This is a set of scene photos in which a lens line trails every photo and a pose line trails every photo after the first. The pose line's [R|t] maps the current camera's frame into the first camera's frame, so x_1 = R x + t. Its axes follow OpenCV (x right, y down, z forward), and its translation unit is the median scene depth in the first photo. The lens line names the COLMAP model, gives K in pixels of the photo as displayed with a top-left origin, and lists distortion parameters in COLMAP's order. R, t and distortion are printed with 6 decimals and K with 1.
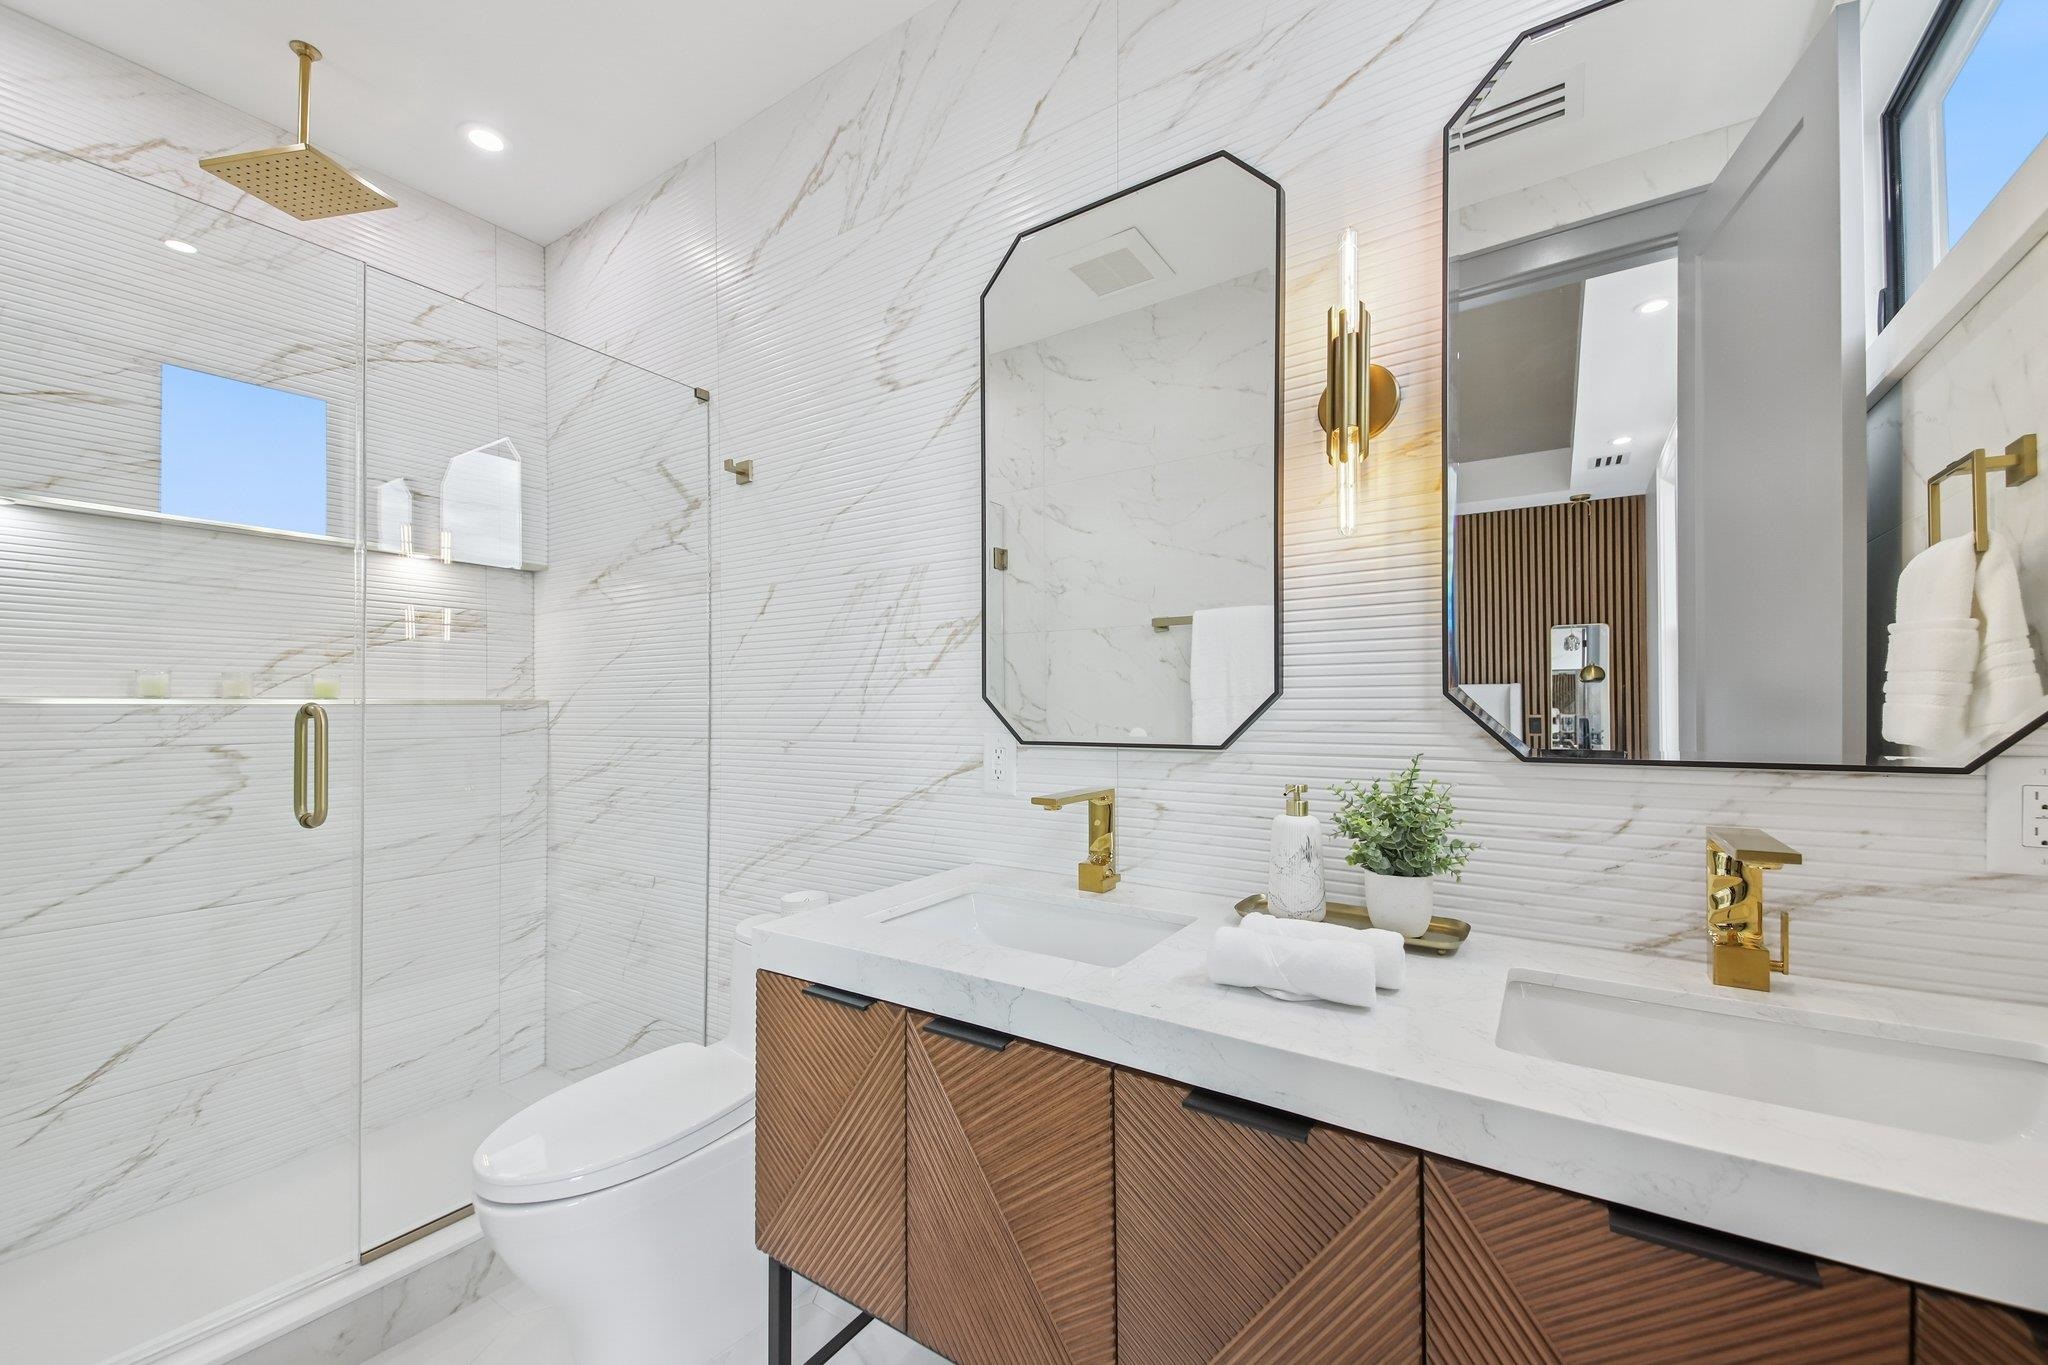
lens RADIAL K [[808.4, 0, 1028.1], [0, 808.4, 704.2], [0, 0, 1]] dist [0.031641, 0.000030]
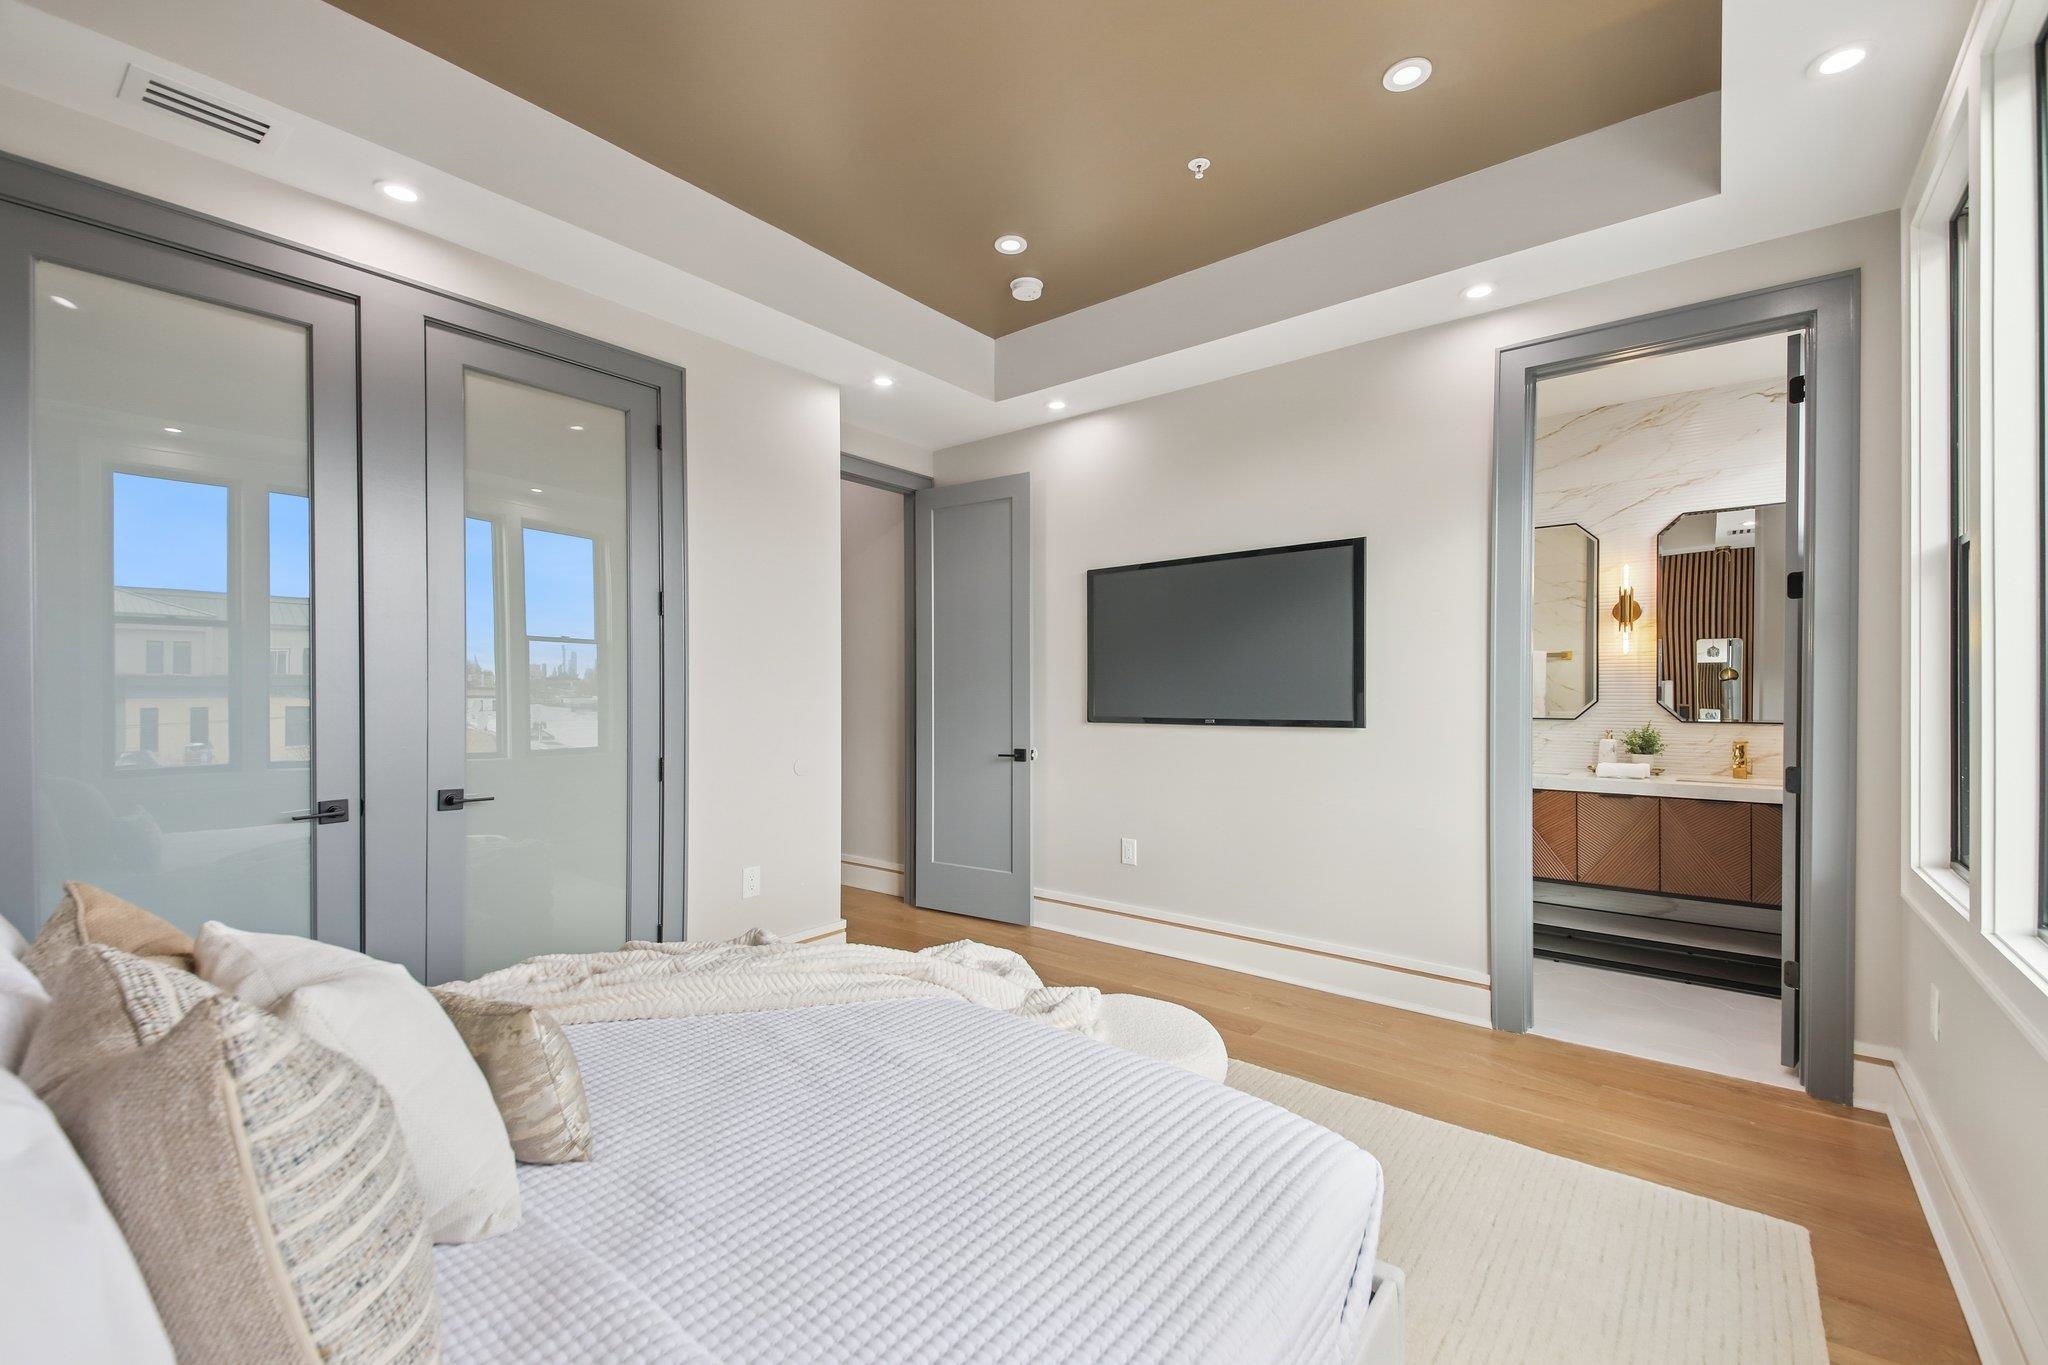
lens RADIAL K [[859.1, 0, 1015.9], [0, 859.1, 700.2], [0, 0, 1]] dist [0.074097, -0.037589]
pose [[0.995777, 0.006157, -0.091593, -1.699467], [-0.004366, 0.999795, 0.019748, -0.082254], [0.091696, -0.019265, 0.995601, -2.730140]]
